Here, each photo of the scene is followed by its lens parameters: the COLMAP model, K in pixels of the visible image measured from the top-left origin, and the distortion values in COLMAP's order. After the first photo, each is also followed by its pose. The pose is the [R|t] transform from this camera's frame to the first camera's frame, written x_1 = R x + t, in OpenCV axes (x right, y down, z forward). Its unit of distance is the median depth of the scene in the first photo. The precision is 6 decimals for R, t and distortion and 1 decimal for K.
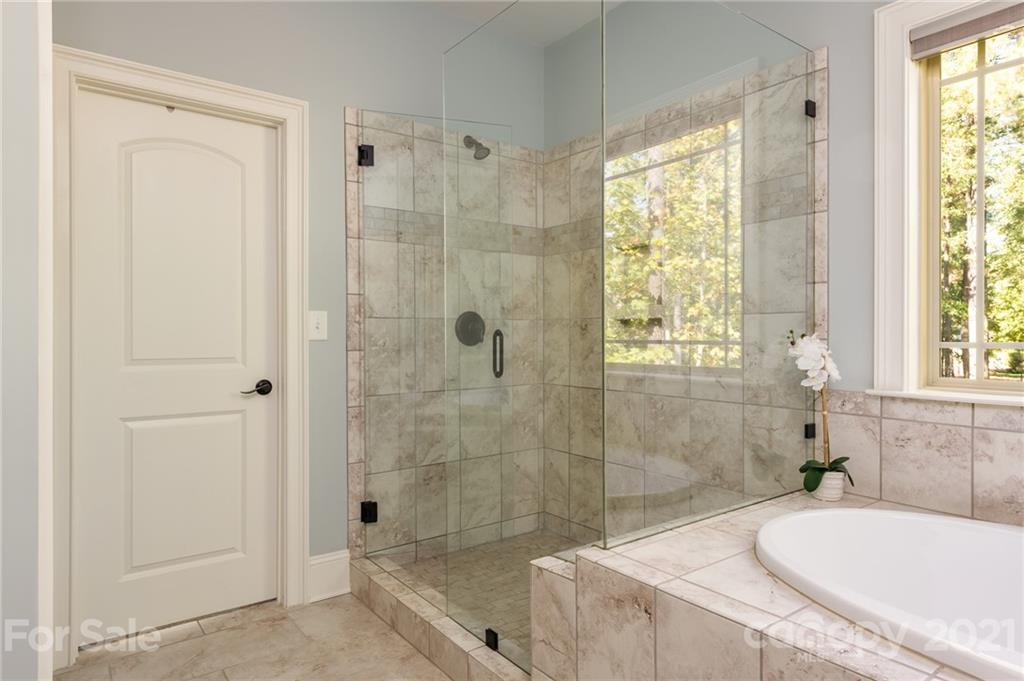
lens RADIAL K [[616.1, 0, 512.2], [0, 616.1, 335.9], [0, 0, 1]] dist [0.009785, -0.004356]
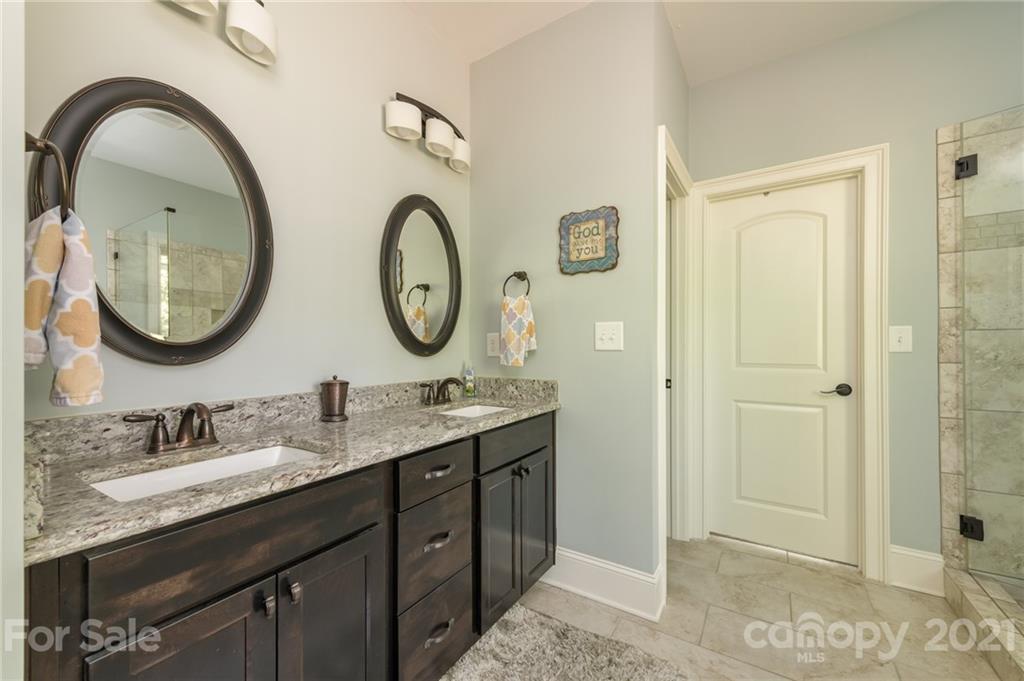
lens RADIAL K [[402.1, 0, 510.4], [0, 402.1, 346.7], [0, 0, 1]] dist [0.001825, -0.000180]
pose [[0.341120, -0.002051, -0.940017, 0.122793], [-0.002650, 0.999992, -0.003143, 0.000849], [0.940016, 0.003563, 0.341112, 0.089325]]
